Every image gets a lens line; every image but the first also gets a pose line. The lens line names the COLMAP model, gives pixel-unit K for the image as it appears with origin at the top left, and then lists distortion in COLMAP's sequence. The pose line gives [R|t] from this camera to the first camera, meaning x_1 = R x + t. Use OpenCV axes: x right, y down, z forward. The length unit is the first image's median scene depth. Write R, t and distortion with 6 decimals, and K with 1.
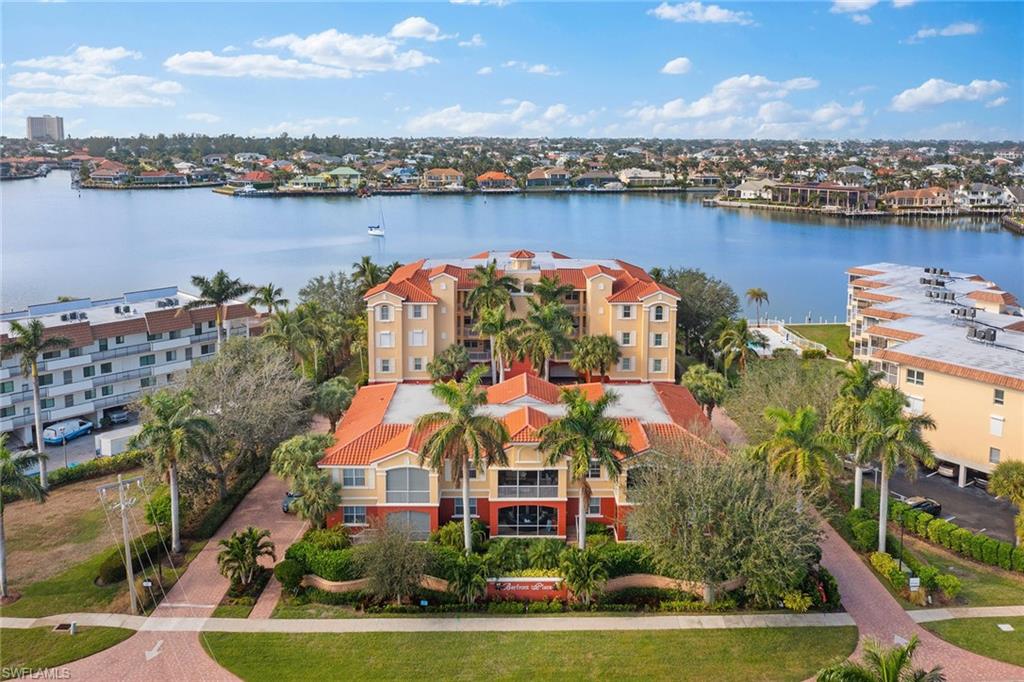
lens RADIAL K [[1697.9, 0, 512.0], [0, 1697.9, 341.0], [0, 0, 1]] dist [-0.023112, 0.043151]
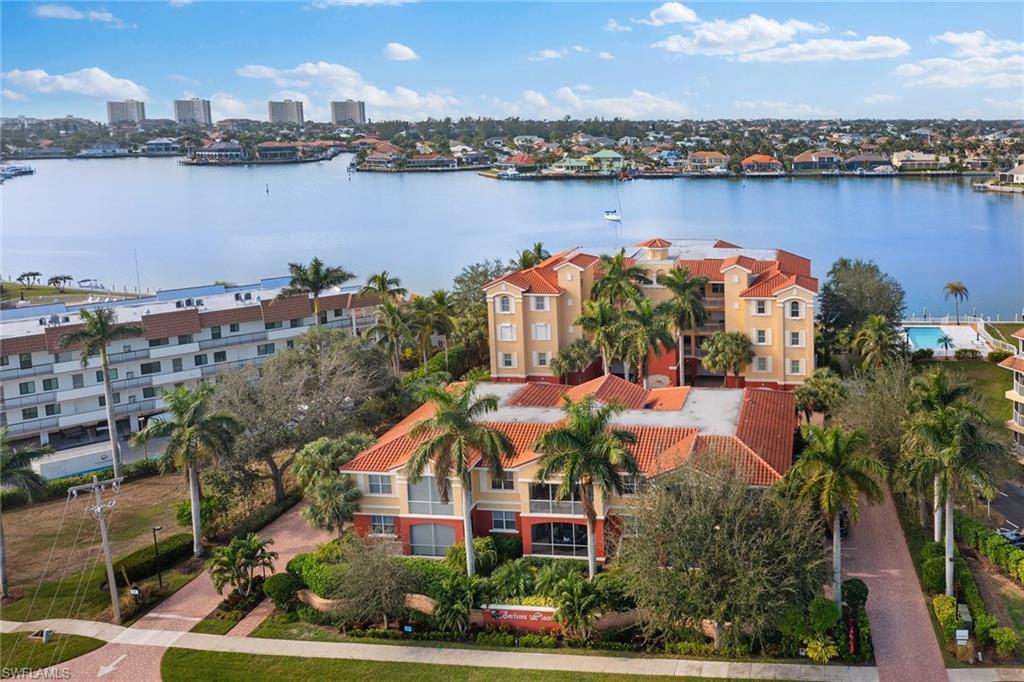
lens RADIAL K [[1697.9, 0, 512.0], [0, 1697.9, 341.0], [0, 0, 1]] dist [-0.023112, 0.043151]
pose [[0.980854, 0.019900, -0.193727, 0.113321], [-0.017996, 0.999771, 0.011582, -0.007242], [0.193913, -0.007874, 0.980987, 0.077604]]
